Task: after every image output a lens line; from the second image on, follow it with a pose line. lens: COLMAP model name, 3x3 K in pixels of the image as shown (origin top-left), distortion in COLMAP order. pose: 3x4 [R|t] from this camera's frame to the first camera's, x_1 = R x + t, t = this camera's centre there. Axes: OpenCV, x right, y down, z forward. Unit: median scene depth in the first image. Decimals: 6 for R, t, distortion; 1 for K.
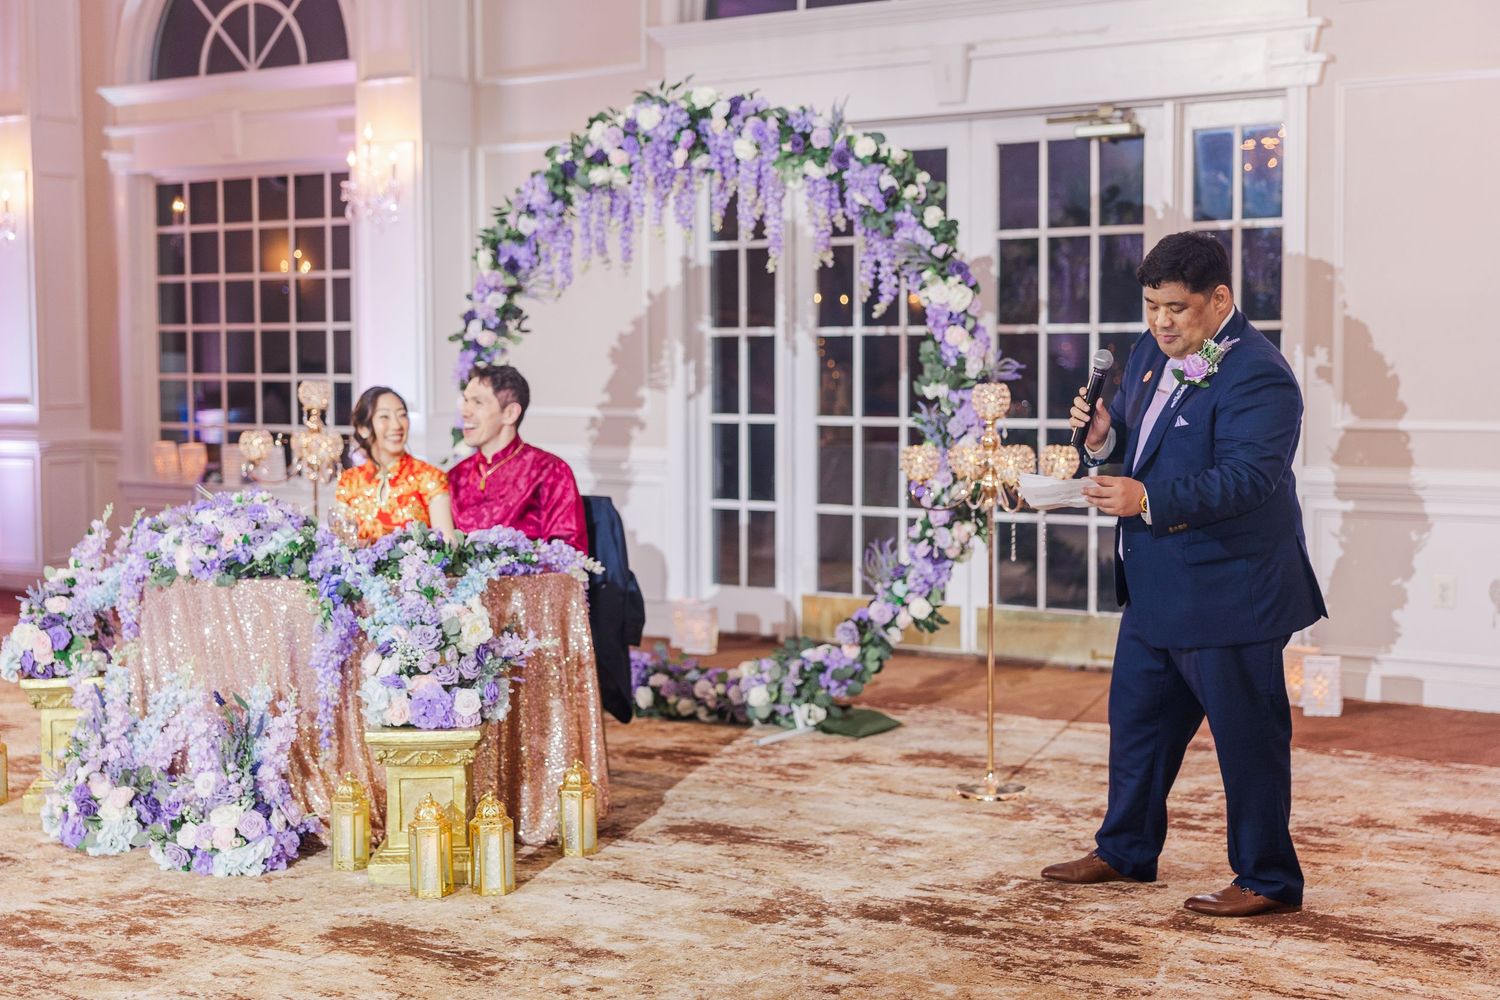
lens RADIAL K [[2177.8, 0, 737.9], [0, 2177.8, 513.4], [0, 0, 1]] dist [0.015628, 0.000000]
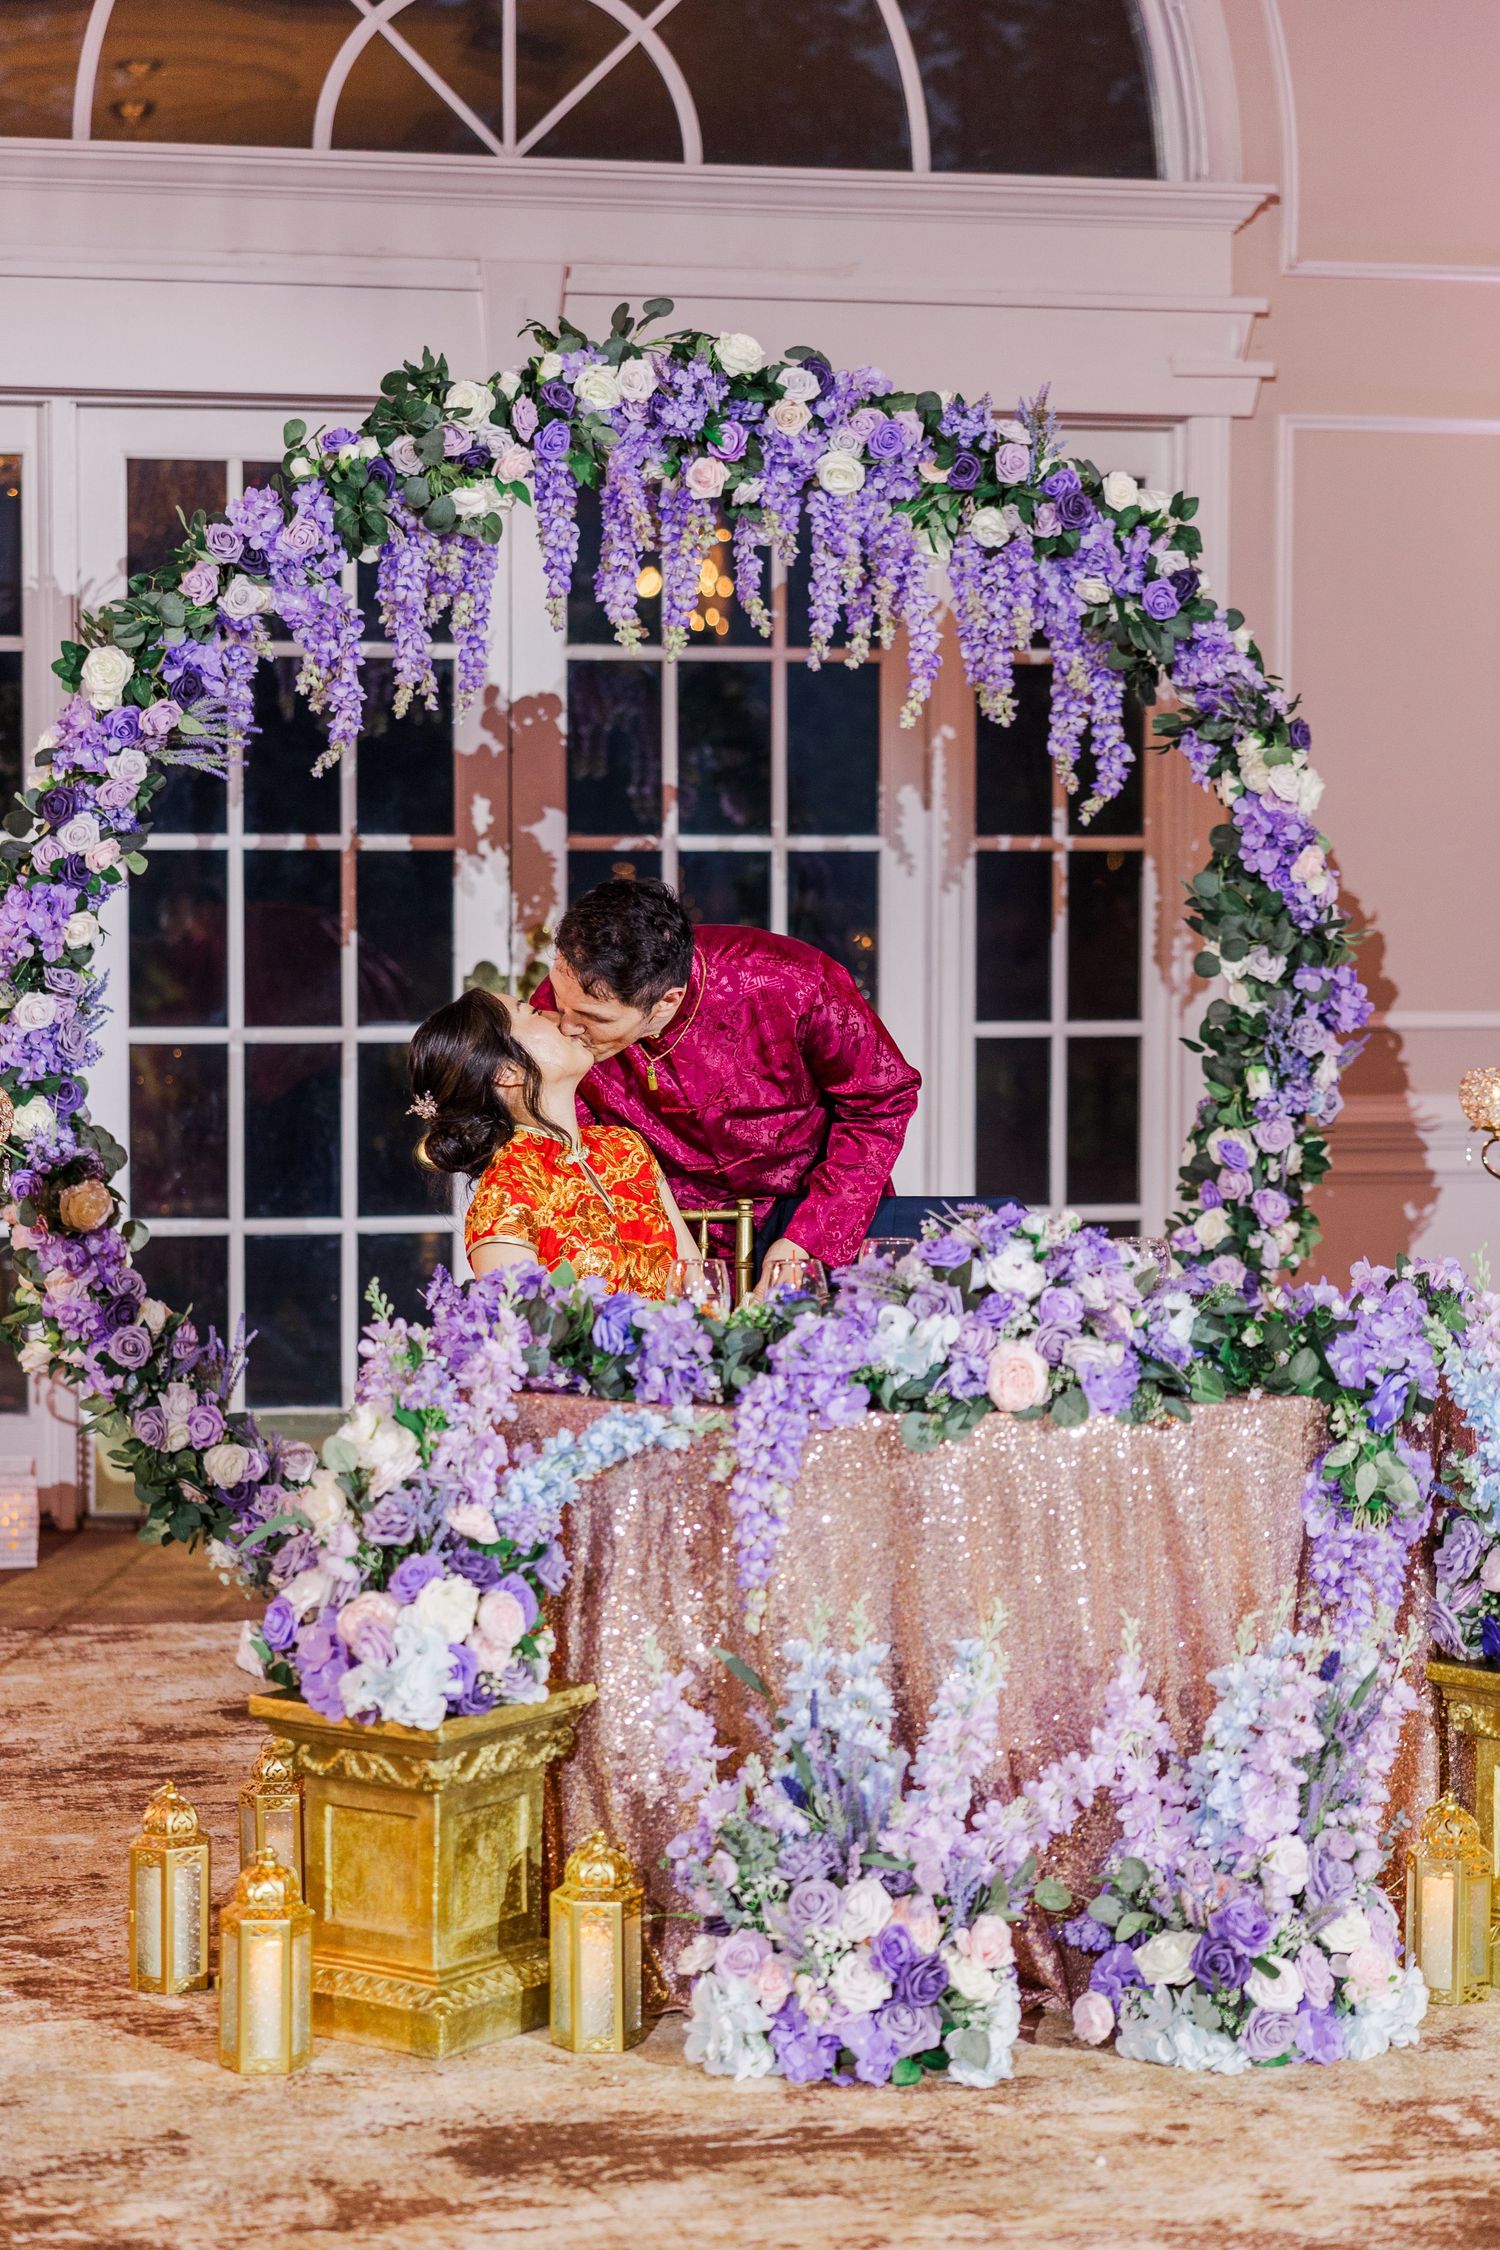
lens RADIAL K [[4492.9, 0, 786.9], [0, 4492.9, 1170.7], [0, 0, 1]] dist [0.009871, 0.000000]
pose [[0.677491, -0.042646, 0.734294, -0.701250], [0.048631, 0.998730, 0.013135, -0.024768], [-0.733922, 0.026810, 0.678705, 0.319430]]
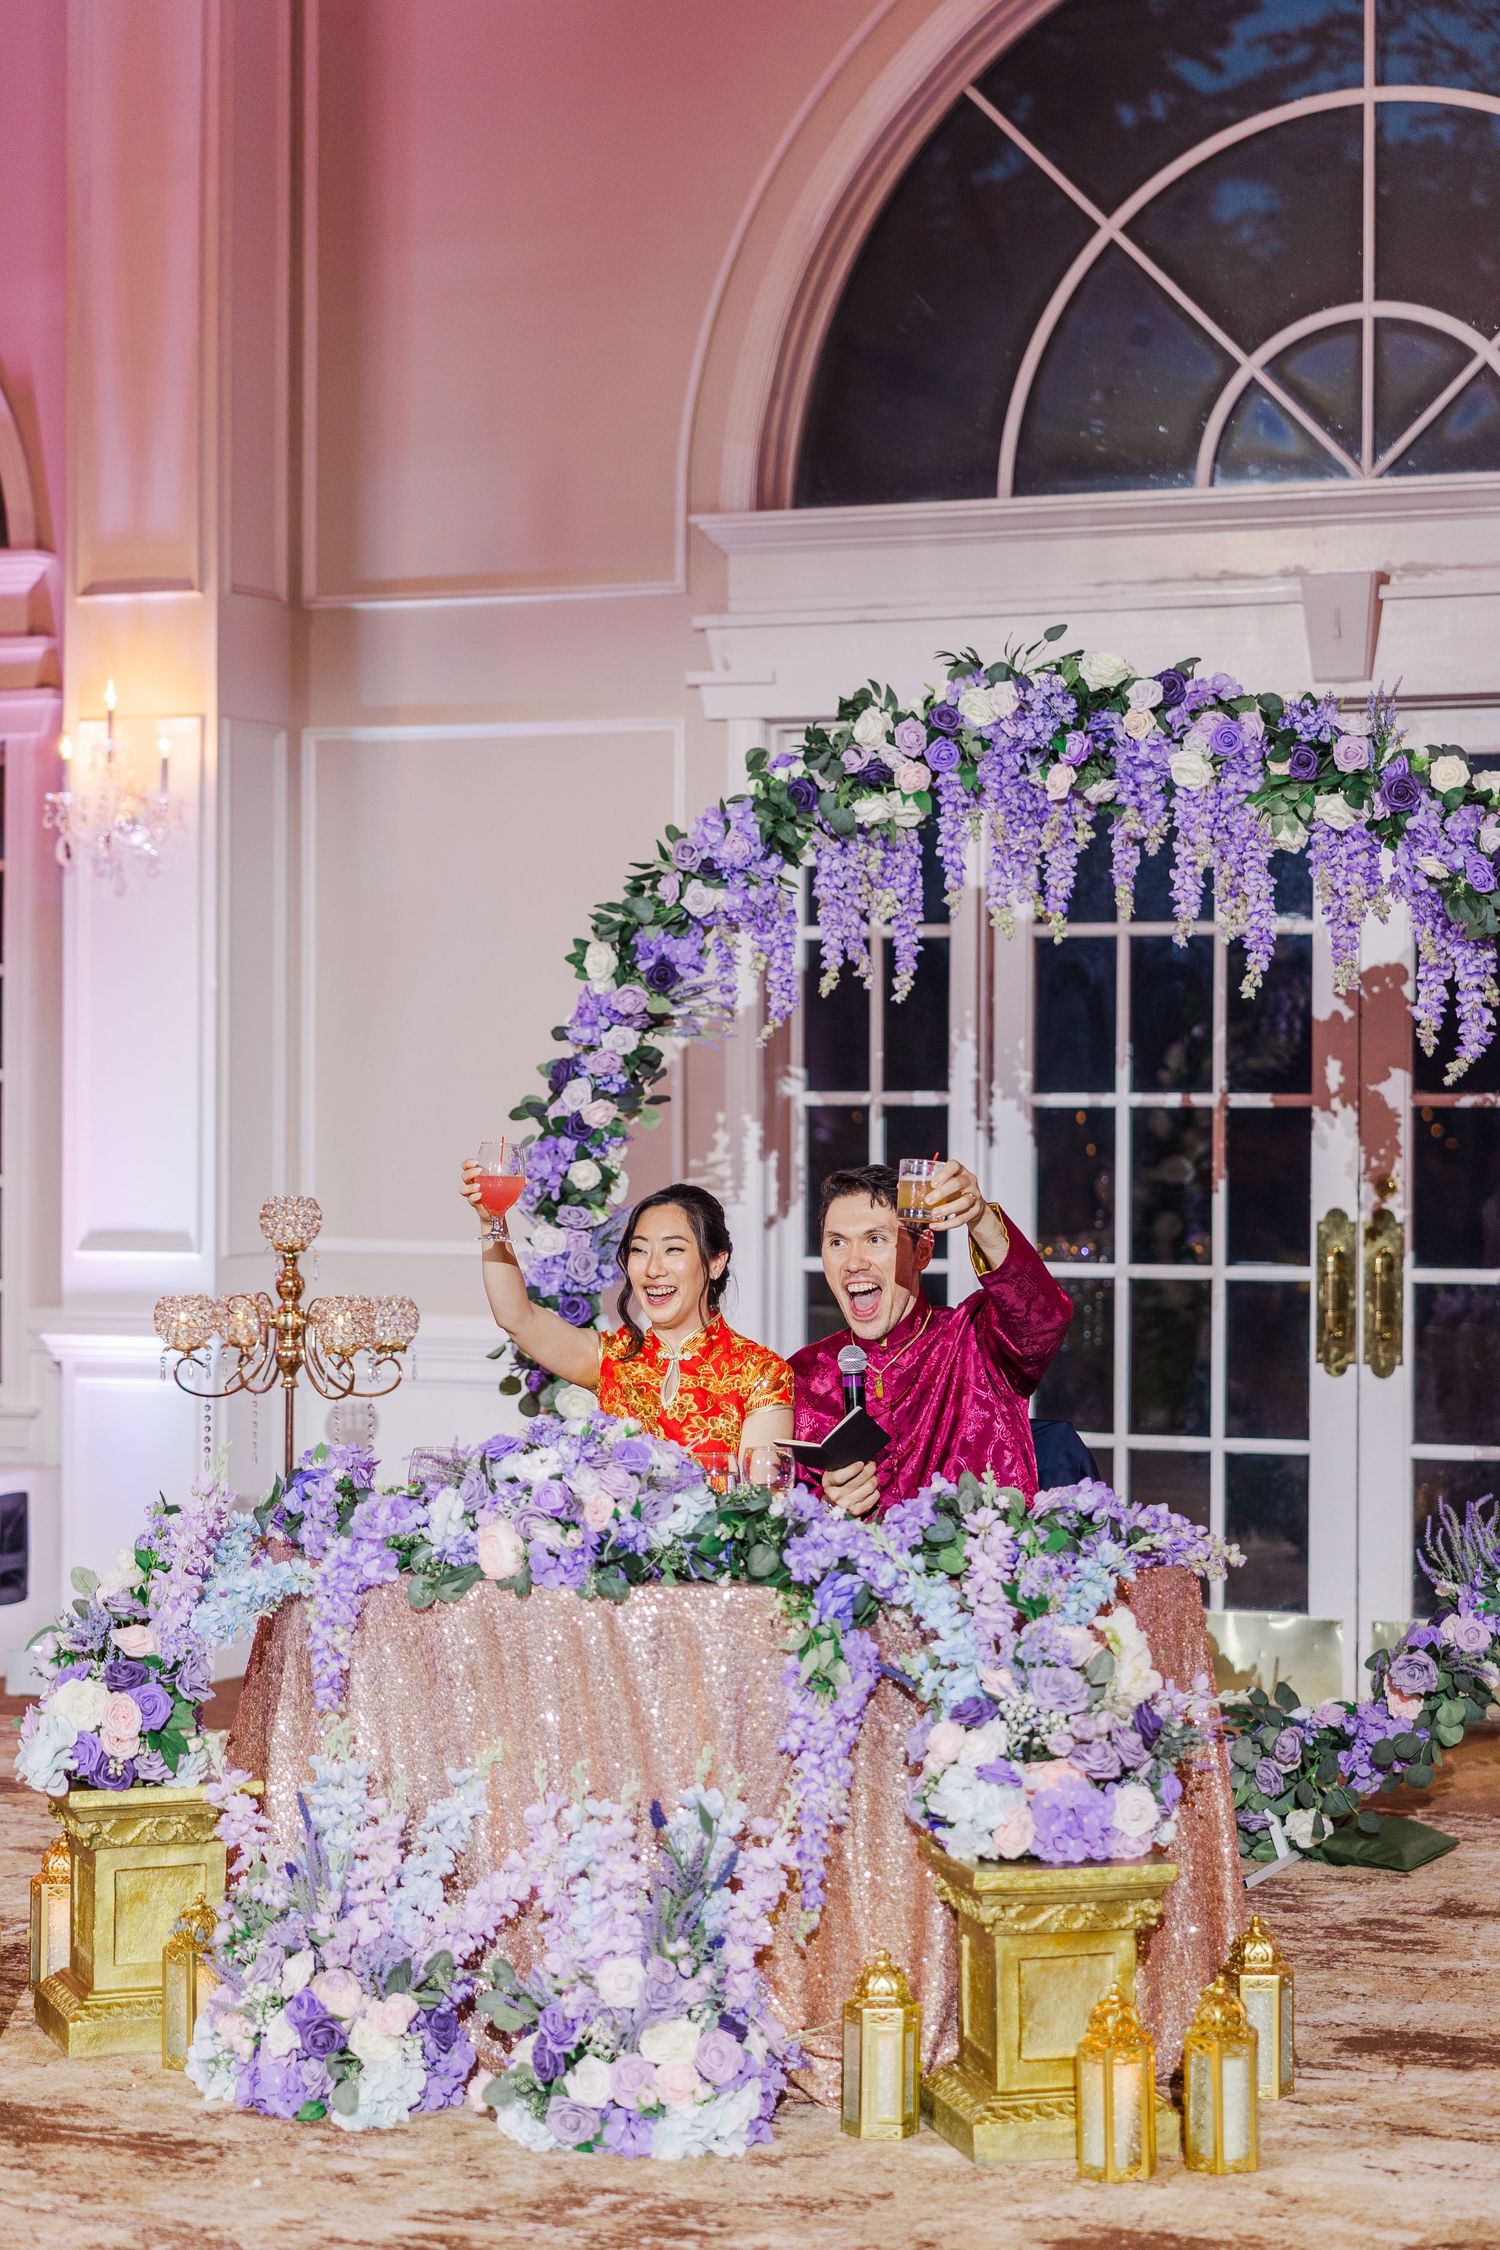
lens RADIAL K [[4492.9, 0, 747.4], [0, 4492.9, 1118.0], [0, 0, 1]] dist [0.009871, 0.000000]
pose [[0.979098, 0.007465, 0.203253, -0.309798], [0.007193, 0.997430, -0.071280, -0.003357], [-0.203263, 0.071252, 0.976528, -0.048443]]
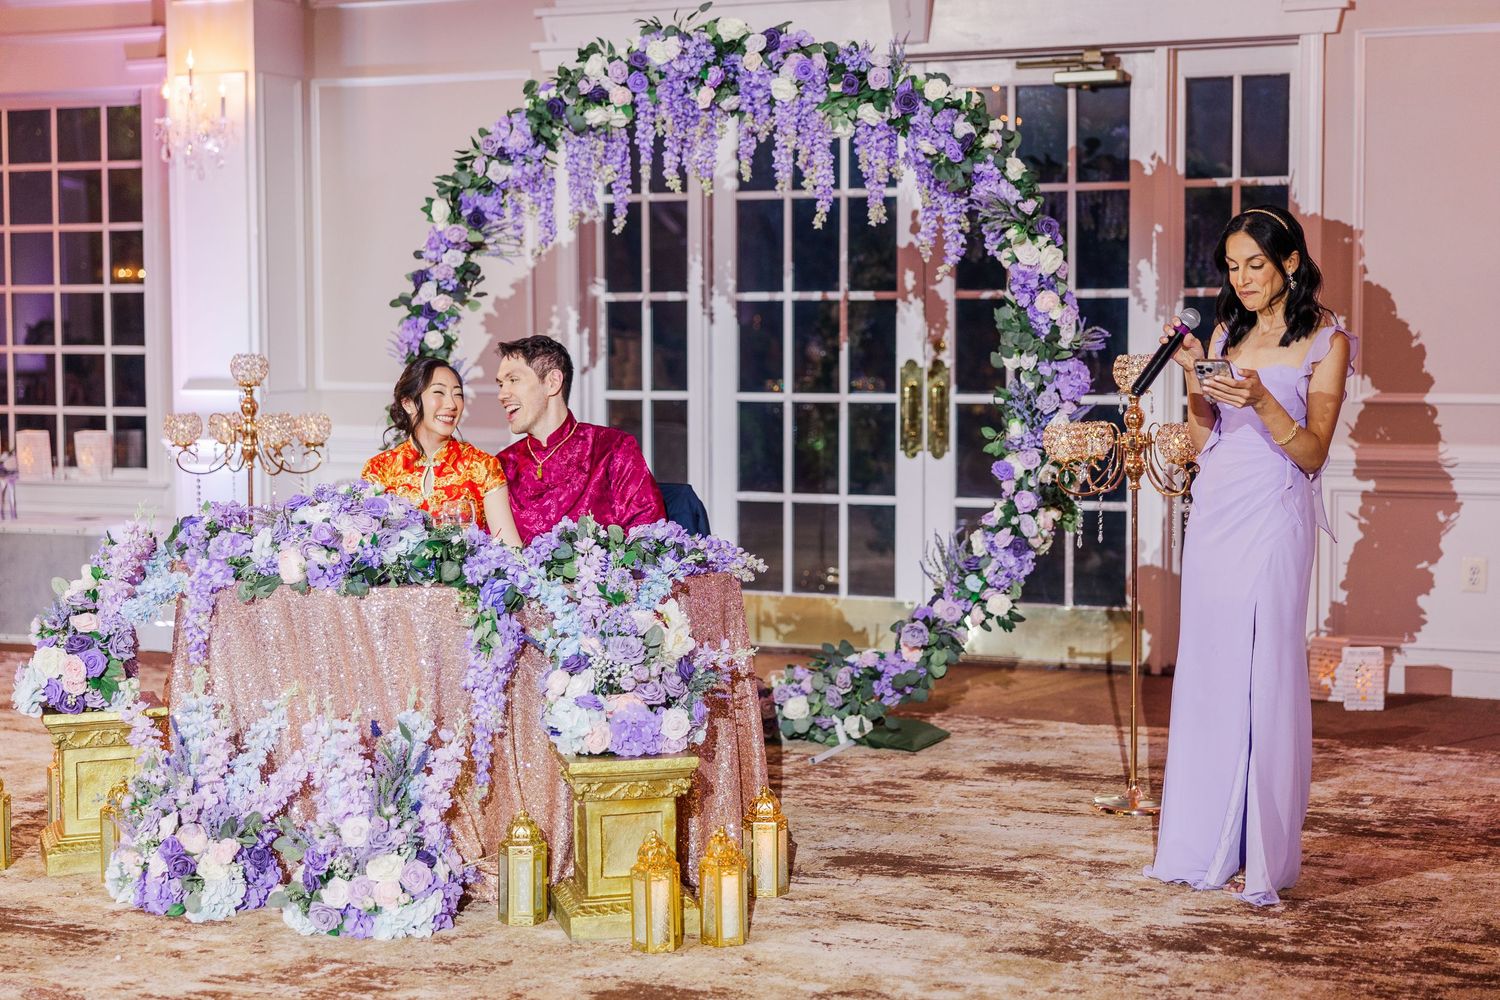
lens RADIAL K [[2446.4, 0, 746.5], [0, 2446.4, 507.7], [0, 0, 1]] dist [-0.003676, 0.000000]
pose [[0.978122, -0.014484, 0.207528, -0.207448], [0.014123, 0.999895, 0.003218, -0.001086], [-0.207553, -0.000216, 0.978224, 0.032859]]
